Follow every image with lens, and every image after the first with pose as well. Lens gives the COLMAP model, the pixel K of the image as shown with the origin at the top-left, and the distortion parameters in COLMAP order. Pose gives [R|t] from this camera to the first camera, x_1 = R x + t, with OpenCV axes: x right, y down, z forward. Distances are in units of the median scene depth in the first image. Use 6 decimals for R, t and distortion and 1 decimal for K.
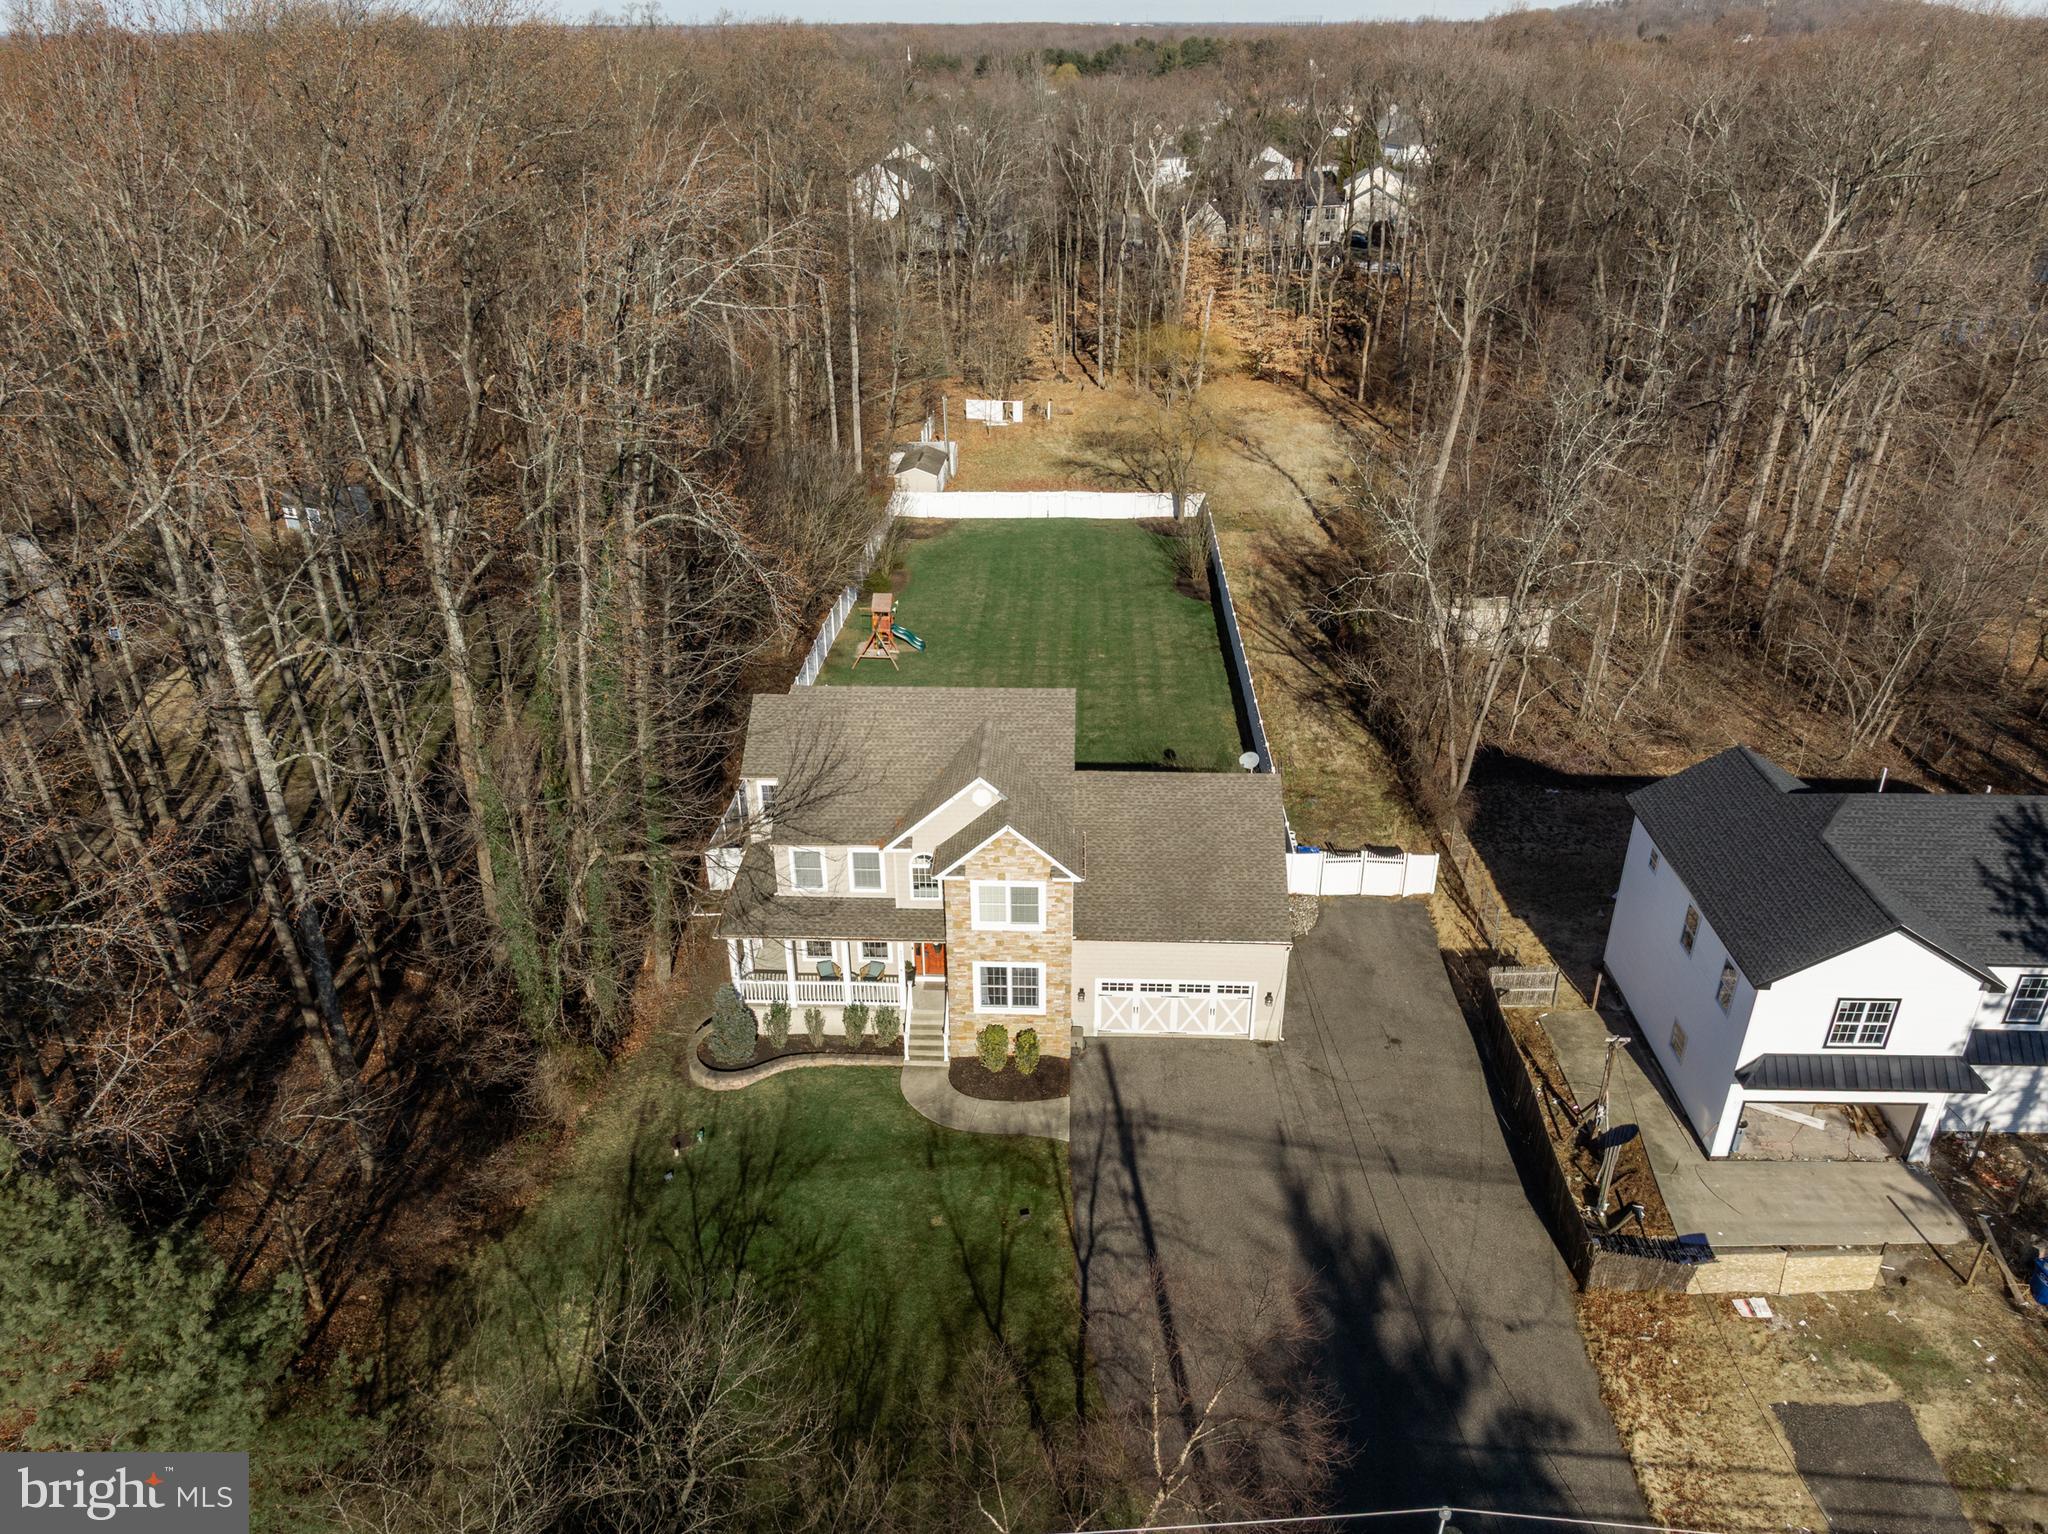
lens RADIAL K [[1440.6, 0, 1025.4], [0, 1440.6, 767.0], [0, 0, 1]] dist [-0.025999, 0.006211]
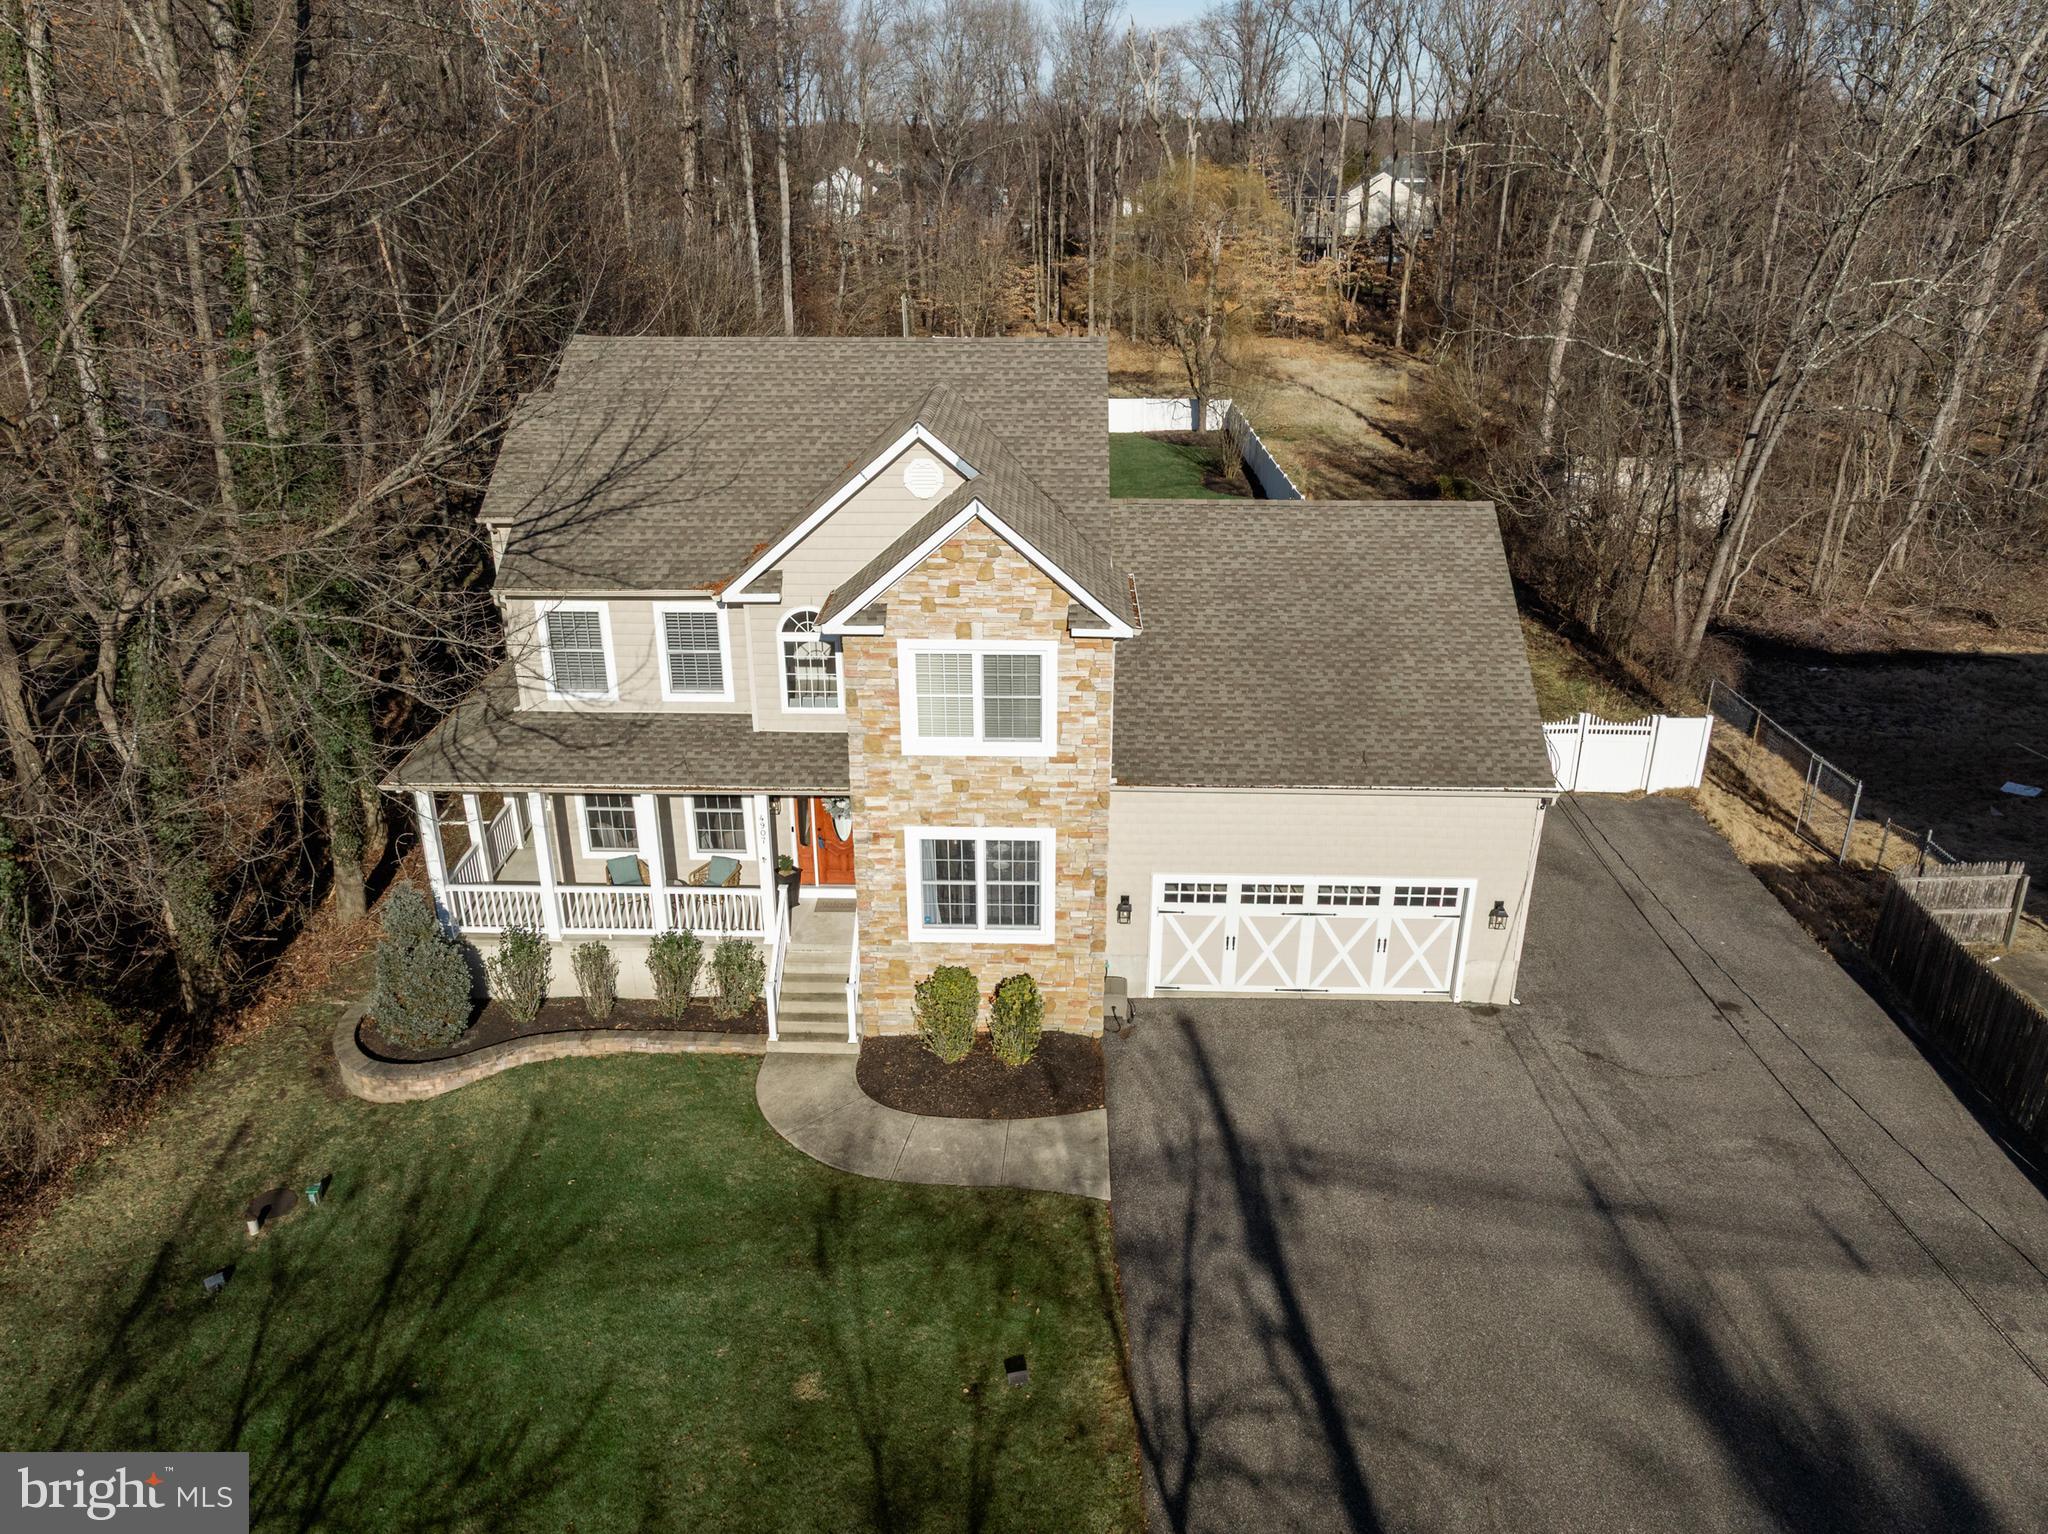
lens RADIAL K [[1440.6, 0, 1025.4], [0, 1440.6, 767.0], [0, 0, 1]] dist [-0.025999, 0.006211]
pose [[0.999859, -0.000393, 0.016773, -0.003981], [0.001556, 0.997589, -0.069377, 0.144014], [-0.016705, 0.069394, 0.997449, 0.499032]]
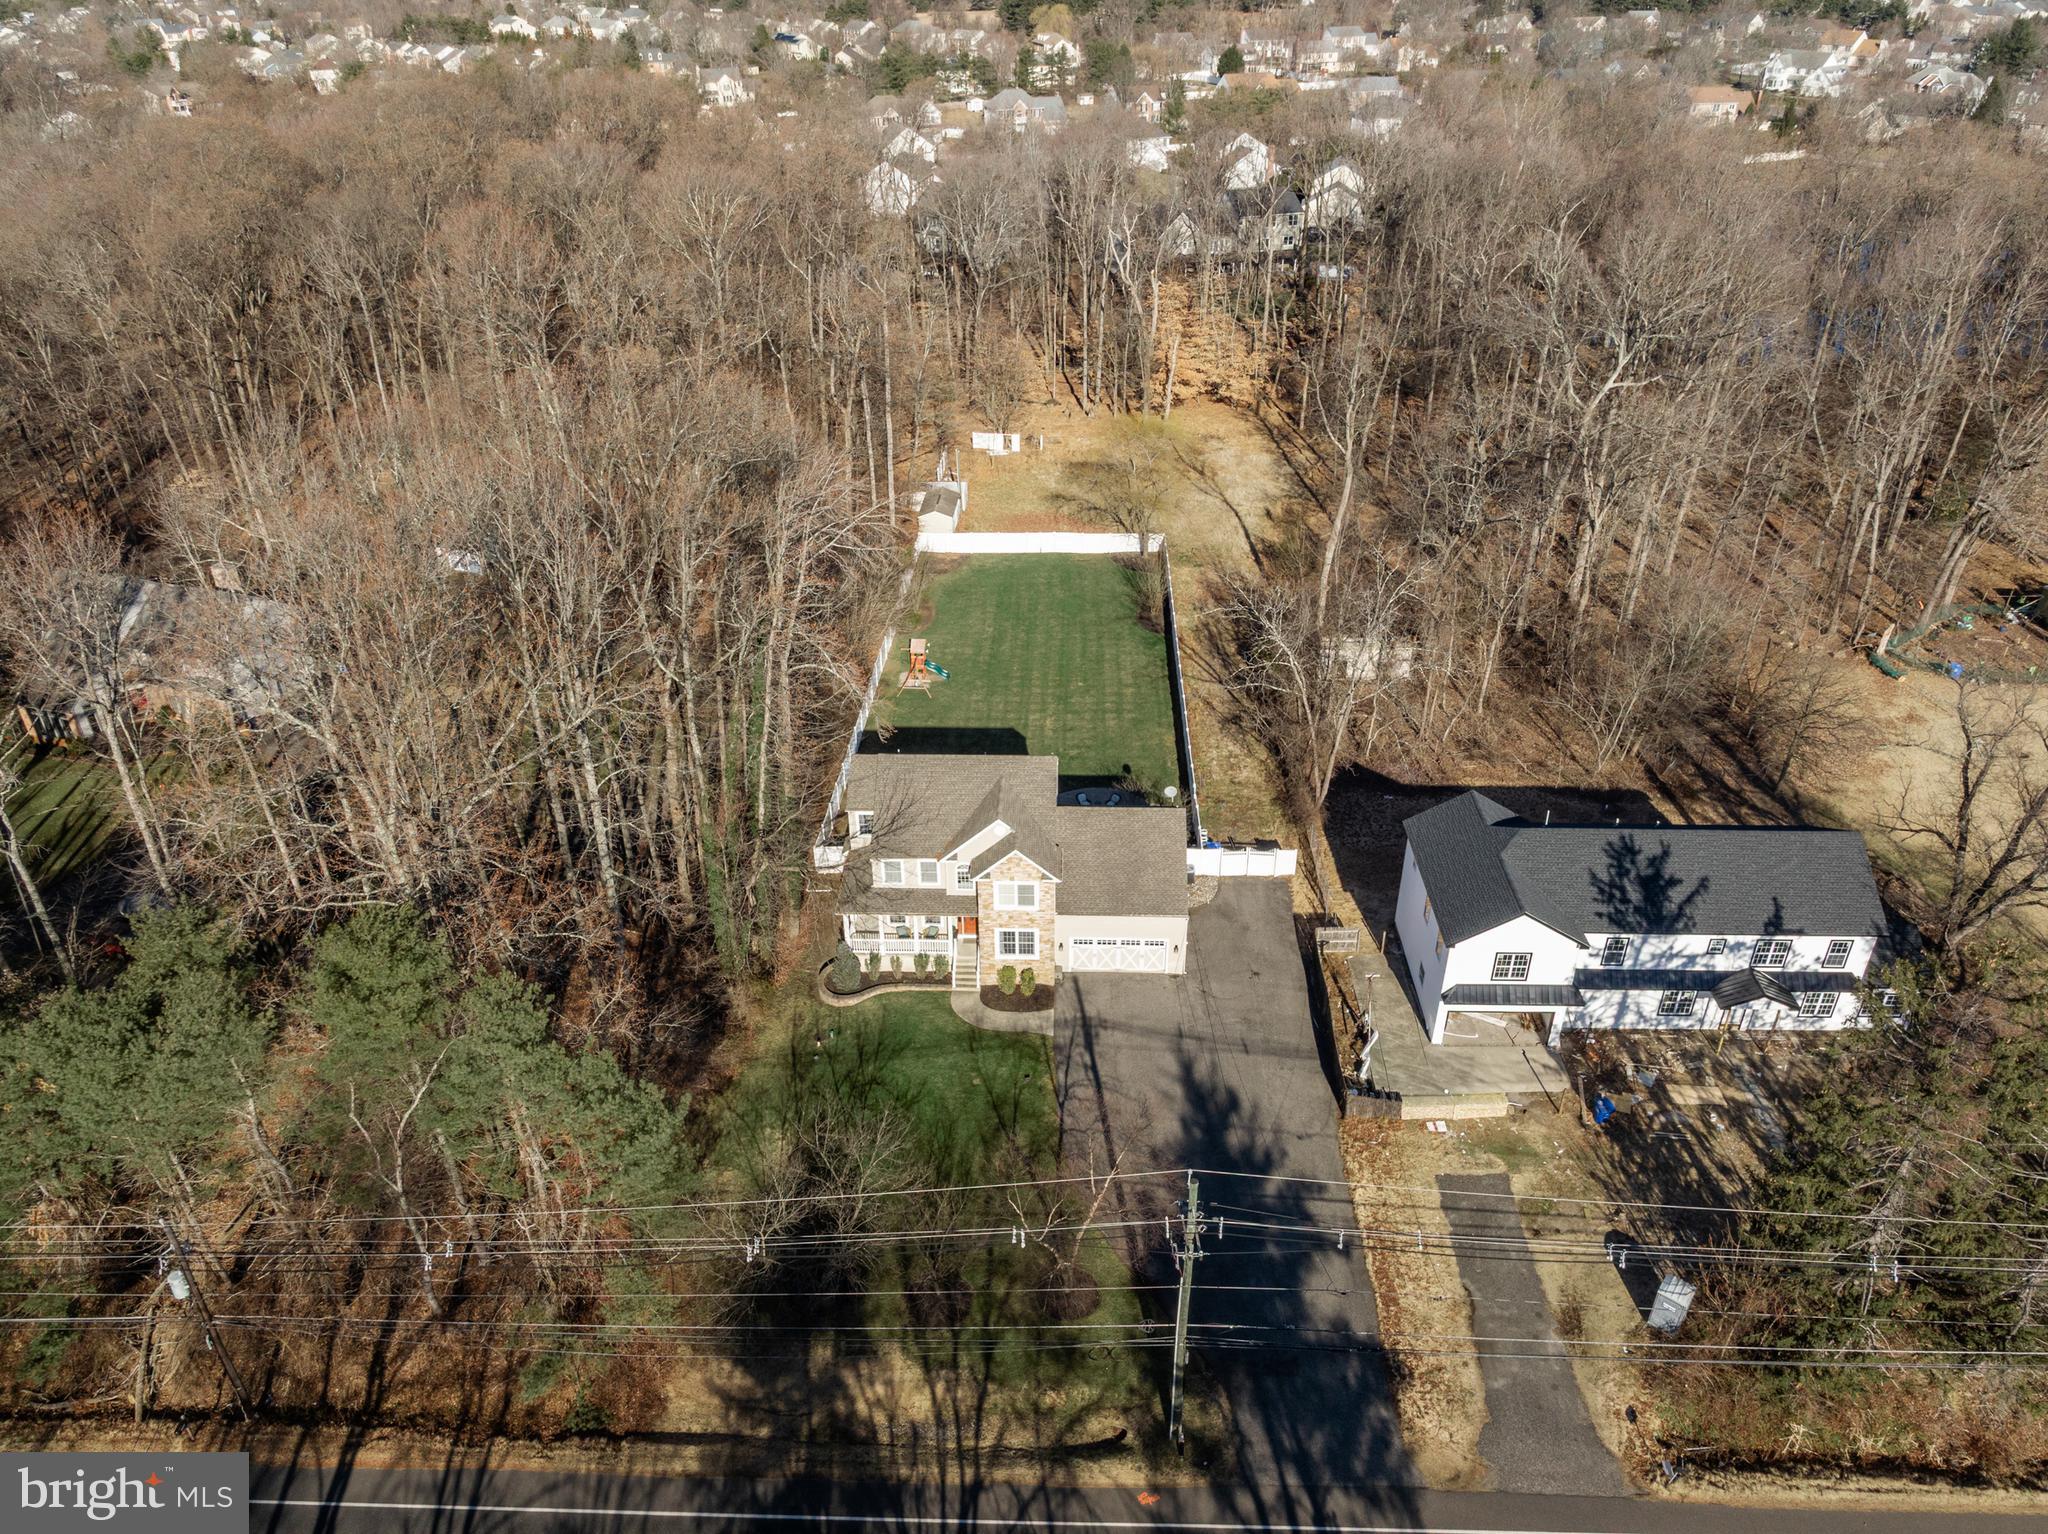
lens RADIAL K [[1440.6, 0, 1025.4], [0, 1440.6, 767.0], [0, 0, 1]] dist [-0.025999, 0.006211]
pose [[0.999984, -0.005048, 0.002613, -0.004683], [0.004864, 0.997791, 0.066257, -0.152785], [-0.002942, -0.066243, 0.997799, -0.610160]]
